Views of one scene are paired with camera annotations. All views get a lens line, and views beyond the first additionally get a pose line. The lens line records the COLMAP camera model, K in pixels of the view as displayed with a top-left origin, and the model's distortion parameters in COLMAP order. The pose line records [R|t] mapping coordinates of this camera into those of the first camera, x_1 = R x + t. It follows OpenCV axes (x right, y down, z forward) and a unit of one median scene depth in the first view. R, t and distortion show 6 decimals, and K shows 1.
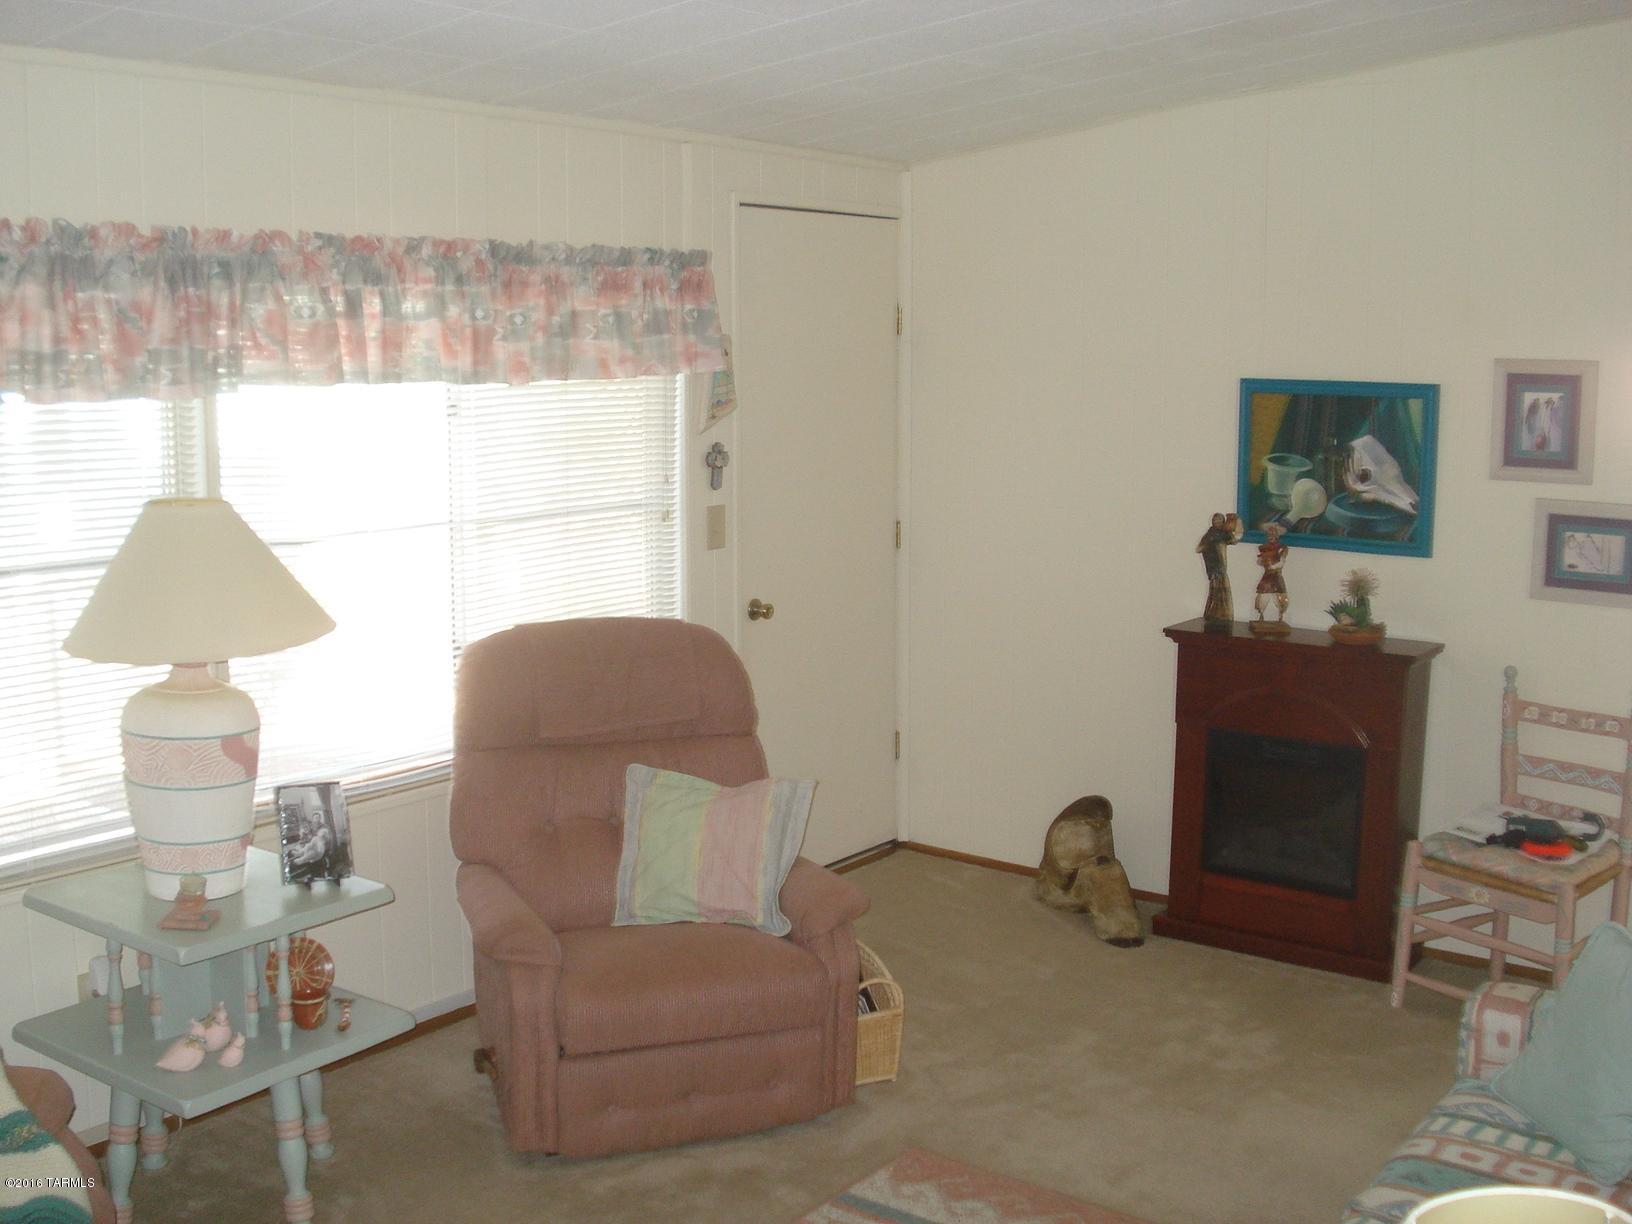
lens RADIAL K [[1860.3, 0, 819.1], [0, 1860.3, 618.9], [0, 0, 1]] dist [-0.066136, -0.111058]
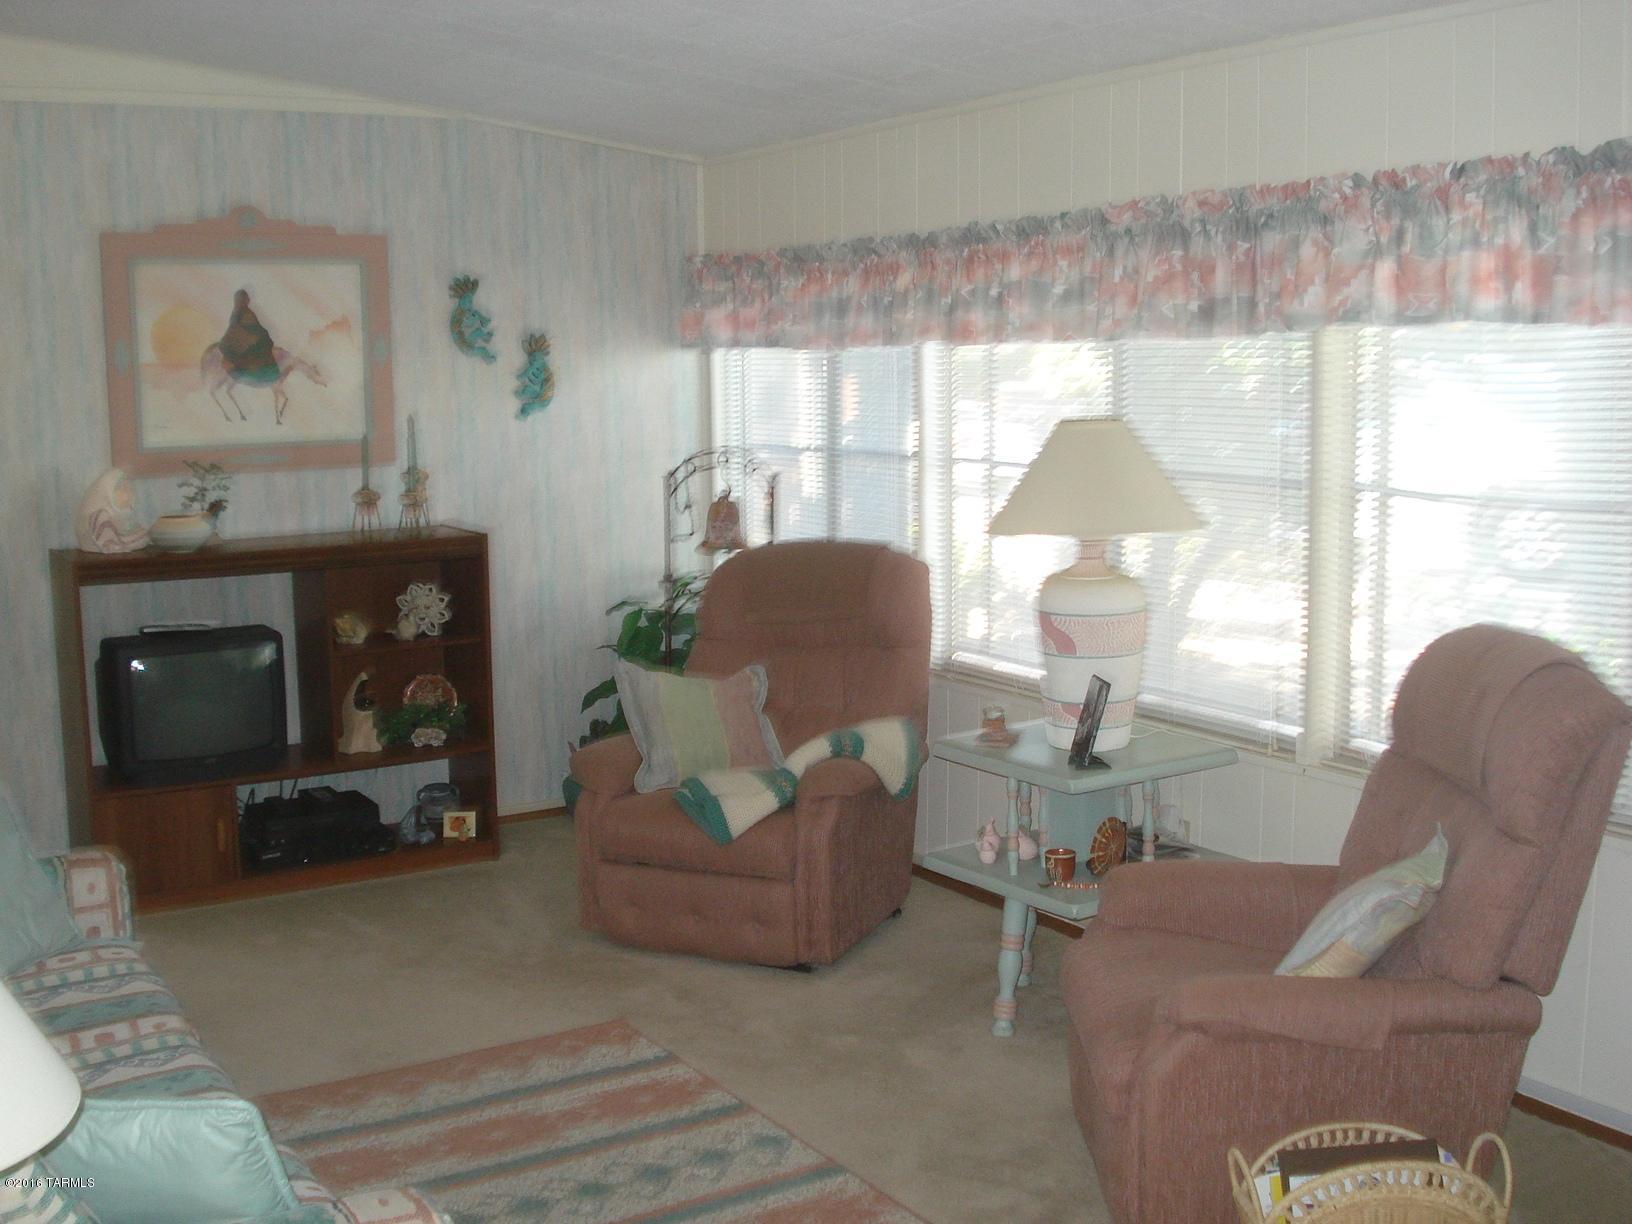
lens RADIAL K [[1860.3, 0, 819.1], [0, 1860.3, 618.9], [0, 0, 1]] dist [-0.066136, -0.111058]
pose [[-0.420960, 0.131792, -0.897454, 0.846917], [-0.117711, 0.973086, 0.198112, -0.157236], [0.899409, 0.189037, -0.394117, 1.323701]]
